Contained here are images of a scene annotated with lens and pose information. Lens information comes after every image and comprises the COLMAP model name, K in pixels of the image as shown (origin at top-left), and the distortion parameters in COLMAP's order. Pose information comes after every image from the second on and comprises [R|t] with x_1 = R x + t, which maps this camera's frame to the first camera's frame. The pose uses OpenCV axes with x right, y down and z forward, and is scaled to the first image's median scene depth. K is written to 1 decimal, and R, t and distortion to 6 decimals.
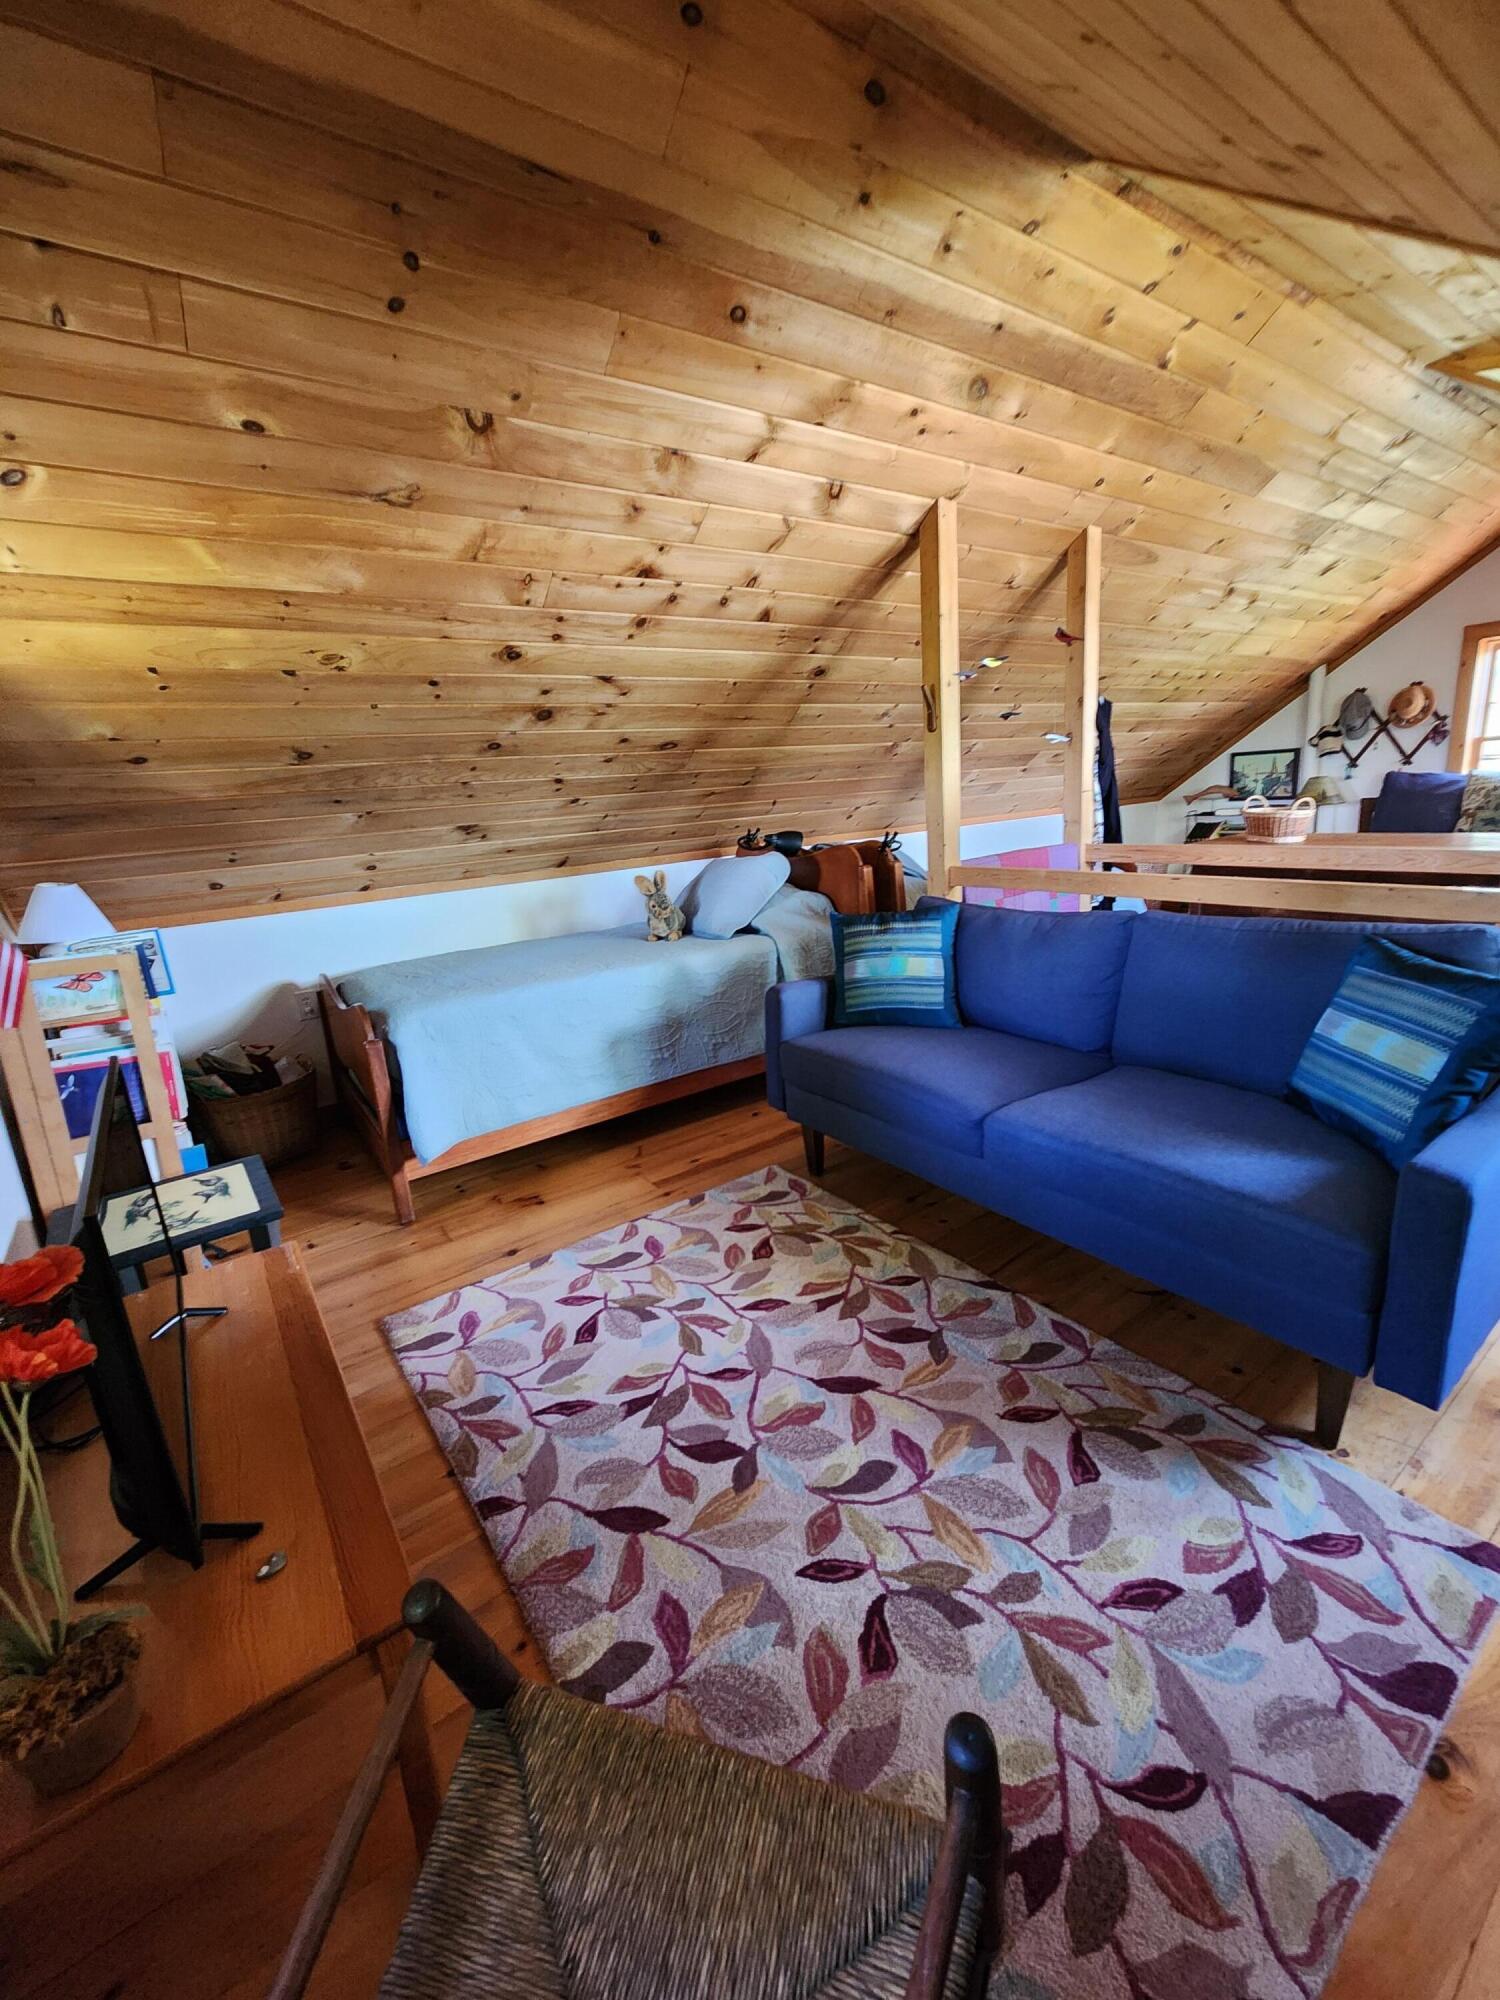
lens RADIAL K [[819.5, 0, 757.2], [0, 819.5, 978.9], [0, 0, 1]] dist [-0.002074, -0.000814]
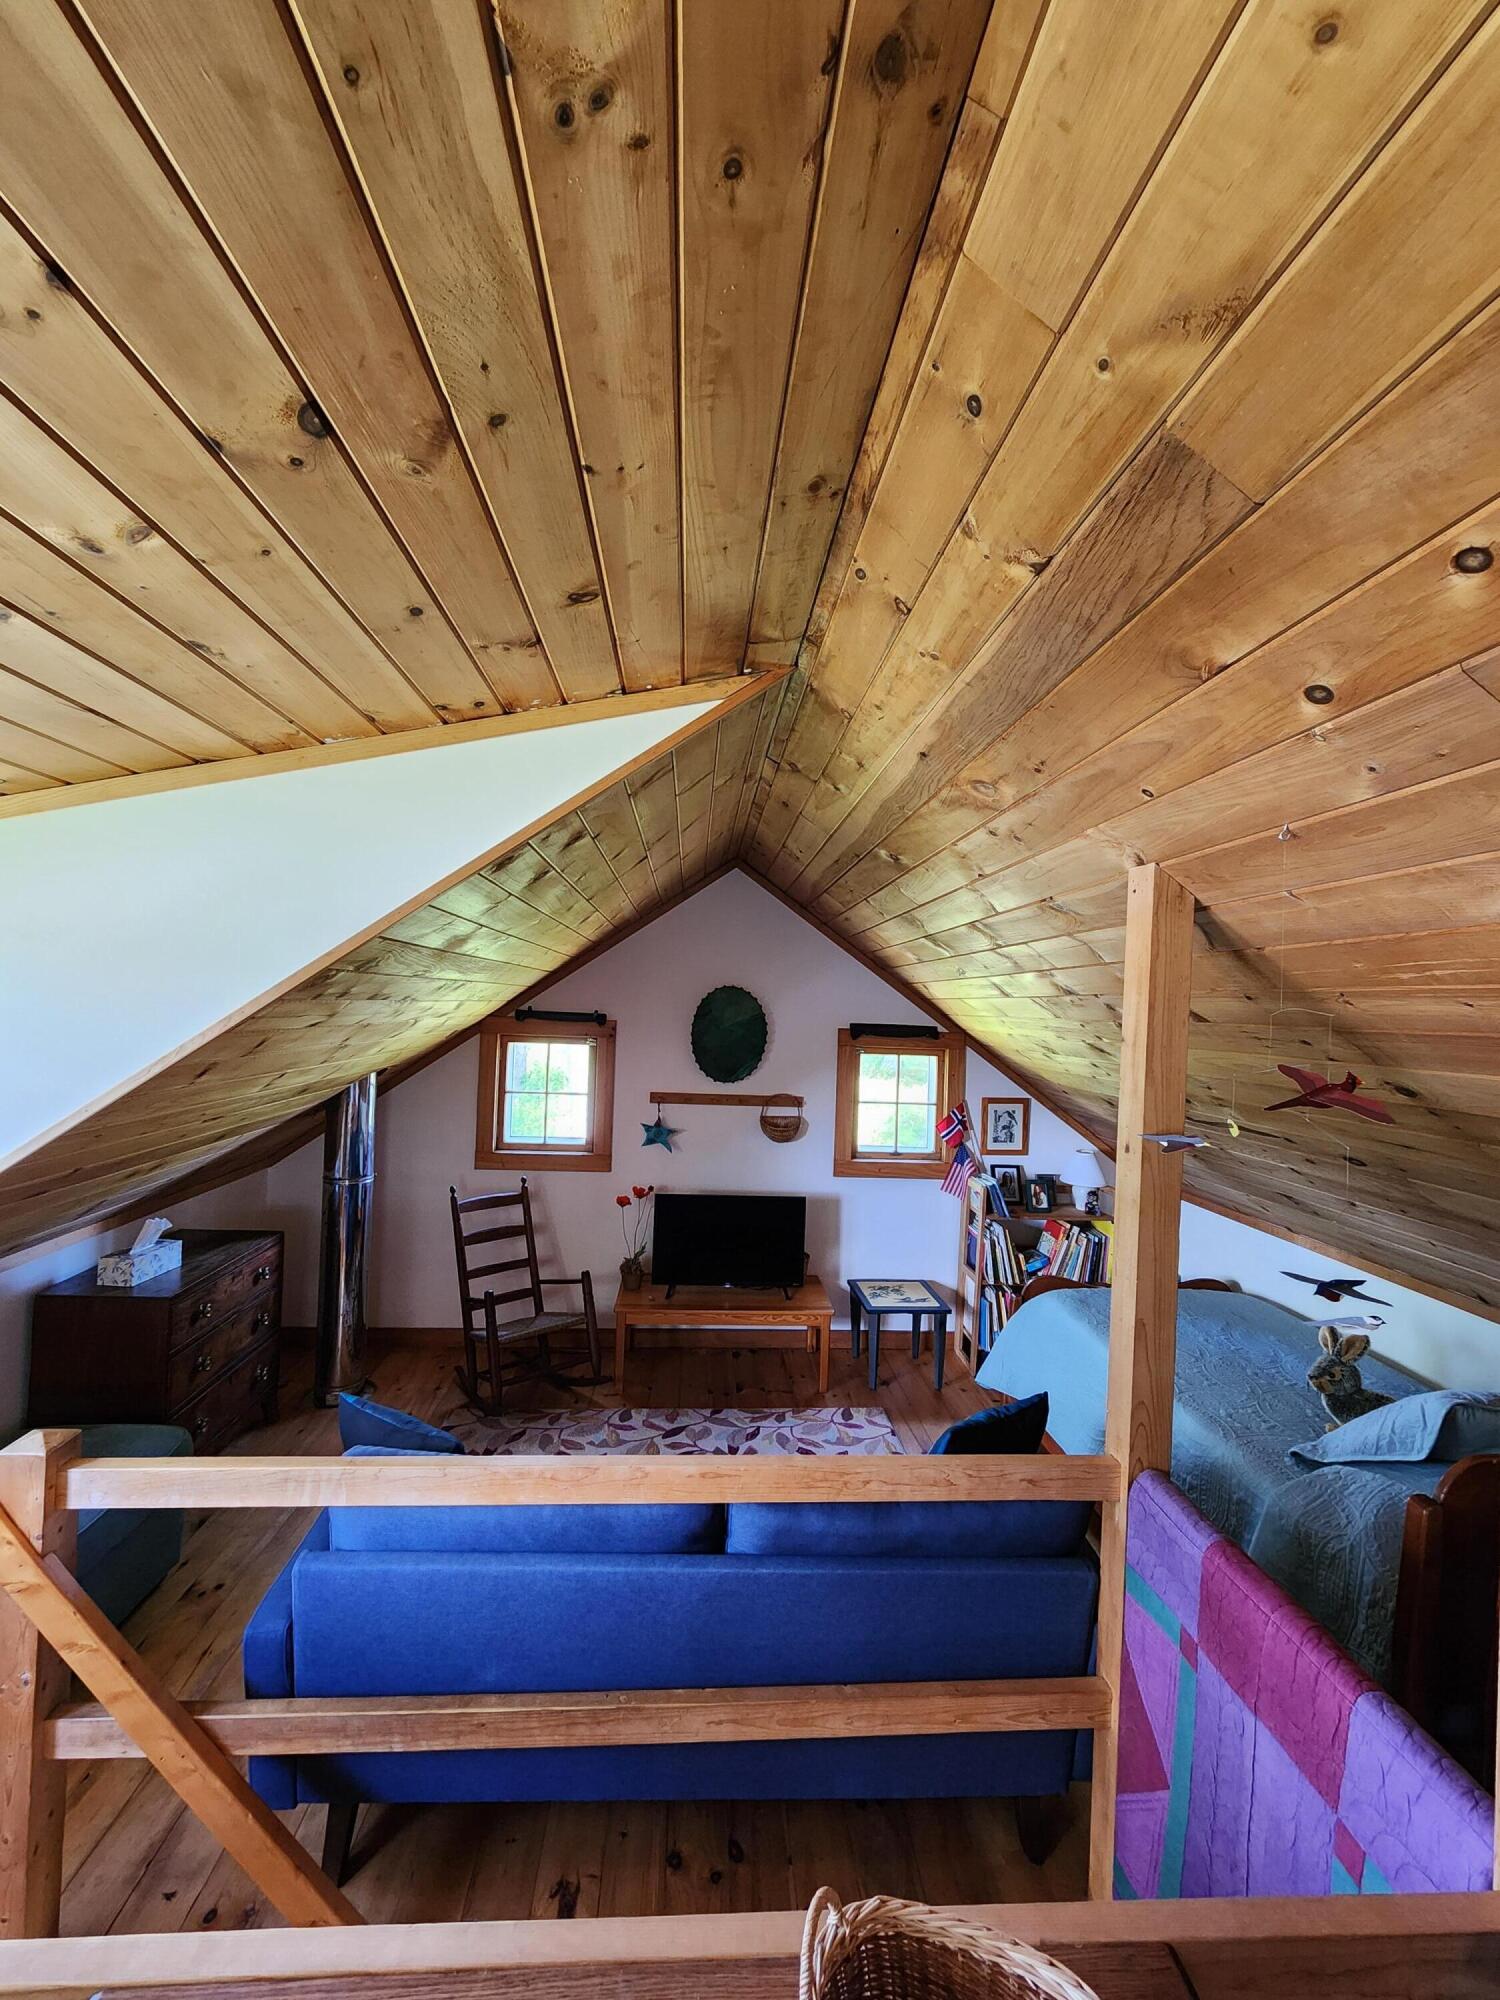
lens RADIAL K [[819.5, 0, 750.8], [0, 819.5, 1000.4], [0, 0, 1]] dist [-0.002074, -0.000814]
pose [[-0.525961, 0.042372, -0.849453, 0.815835], [-0.192763, 0.966829, 0.167581, -0.478328], [0.828377, 0.251885, -0.500346, 0.990672]]
